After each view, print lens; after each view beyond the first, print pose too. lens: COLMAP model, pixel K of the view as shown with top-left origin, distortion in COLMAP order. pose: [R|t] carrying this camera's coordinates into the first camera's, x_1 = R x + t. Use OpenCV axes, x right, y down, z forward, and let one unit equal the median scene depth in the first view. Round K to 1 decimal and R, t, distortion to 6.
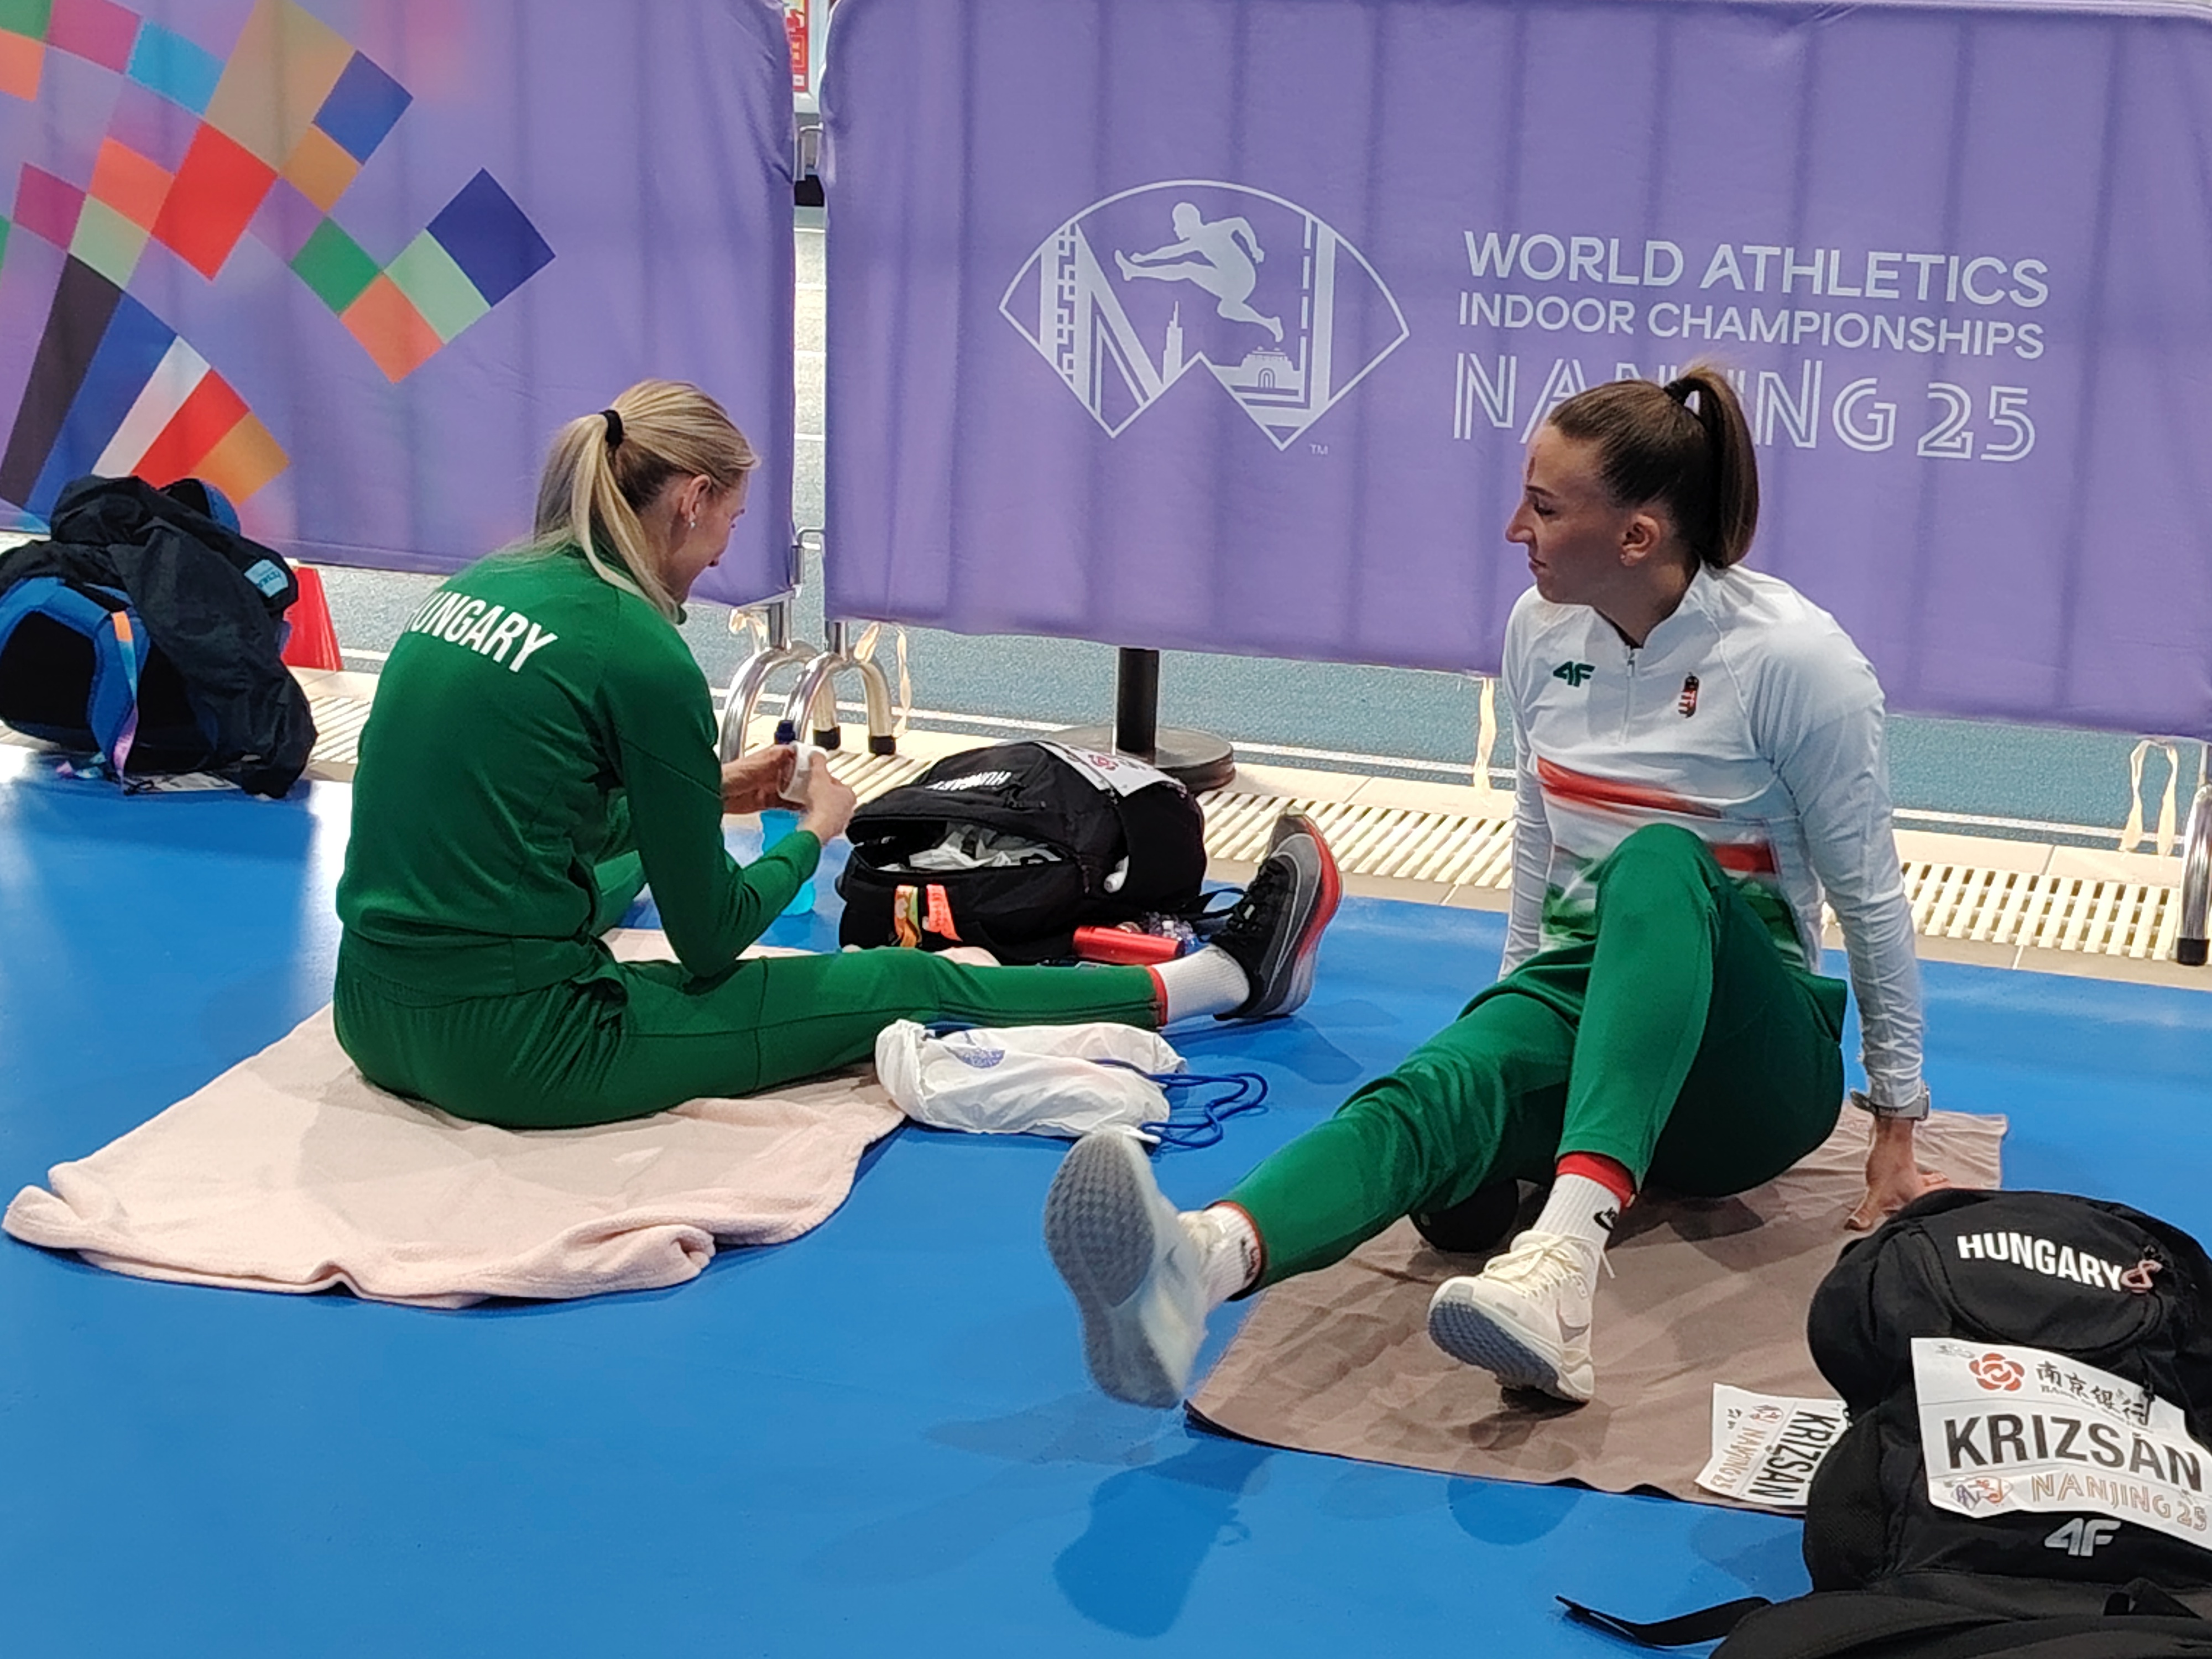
lens RADIAL K [[3996.2, 0, 1106.0], [0, 3996.2, 829.5], [0, 0, 1]] dist [0.284566, -1.383569]
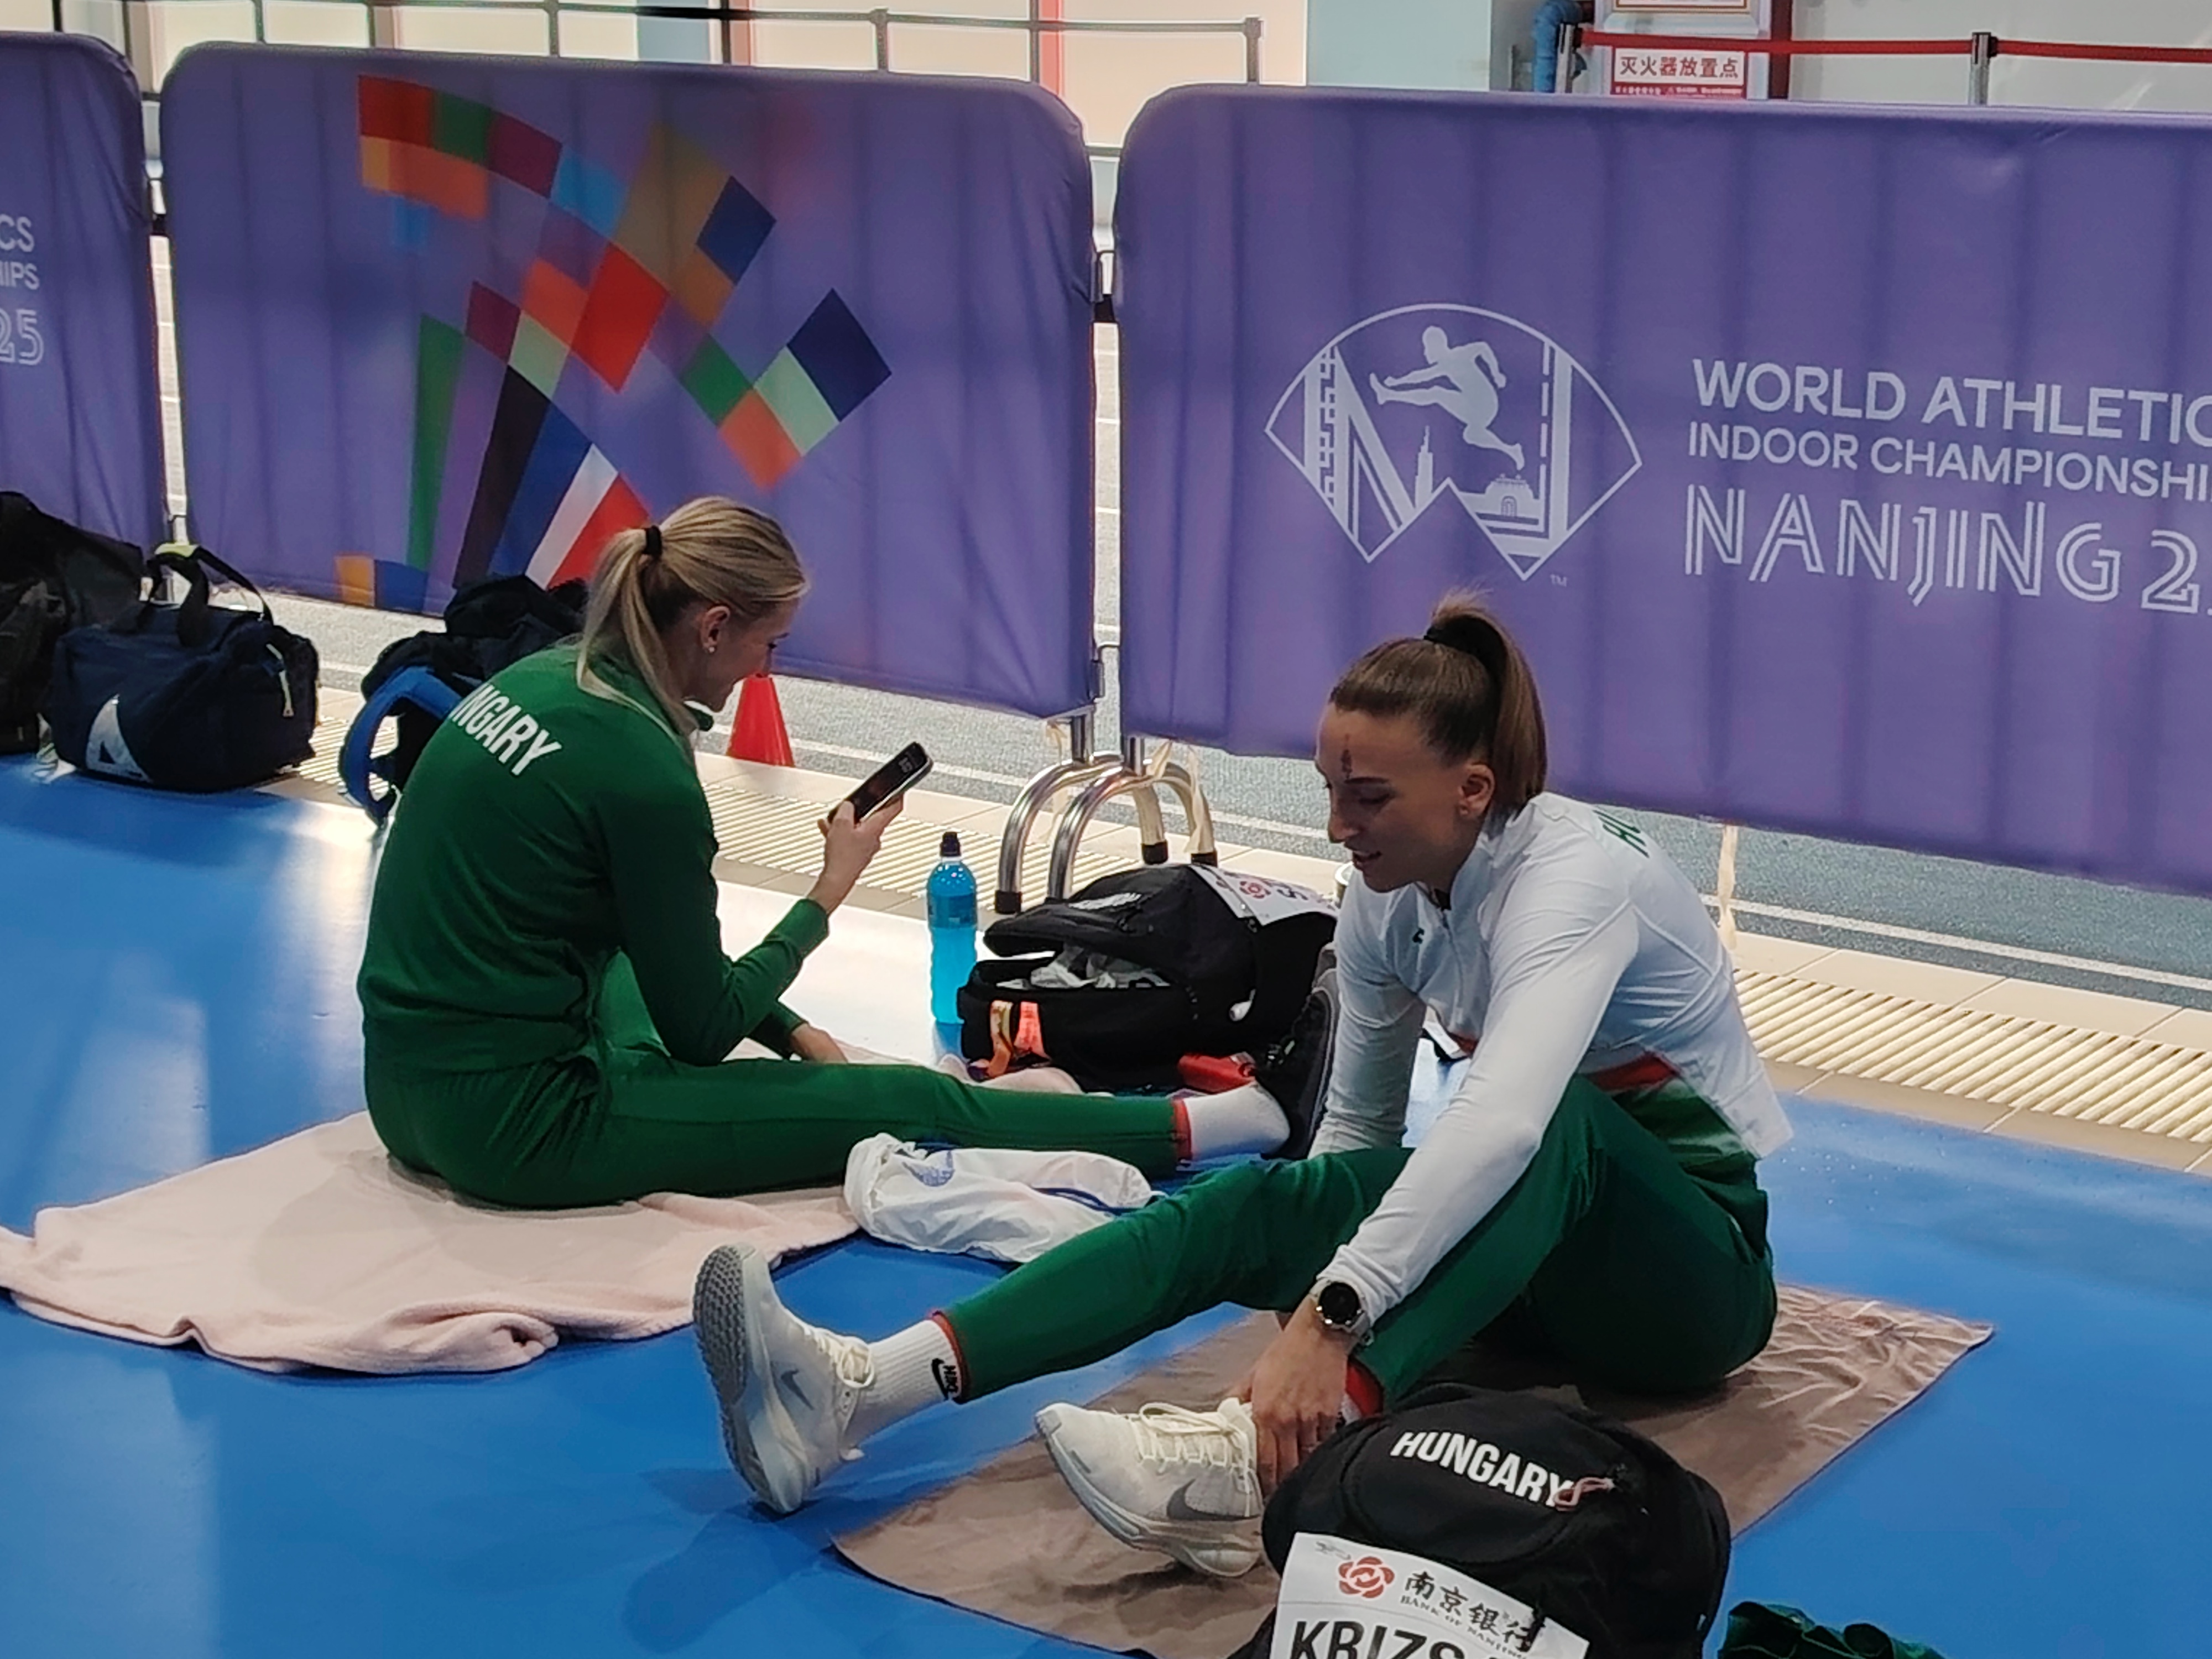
lens RADIAL K [[4047.4, 0, 1106.0], [0, 4047.4, 829.5], [0, 0, 1]] dist [0.284699, -1.377395]
pose [[0.944883, 0.049893, -0.323583, 0.281716], [-0.057672, 0.998230, -0.014492, -0.014746], [0.322287, 0.032355, 0.946089, 0.038808]]
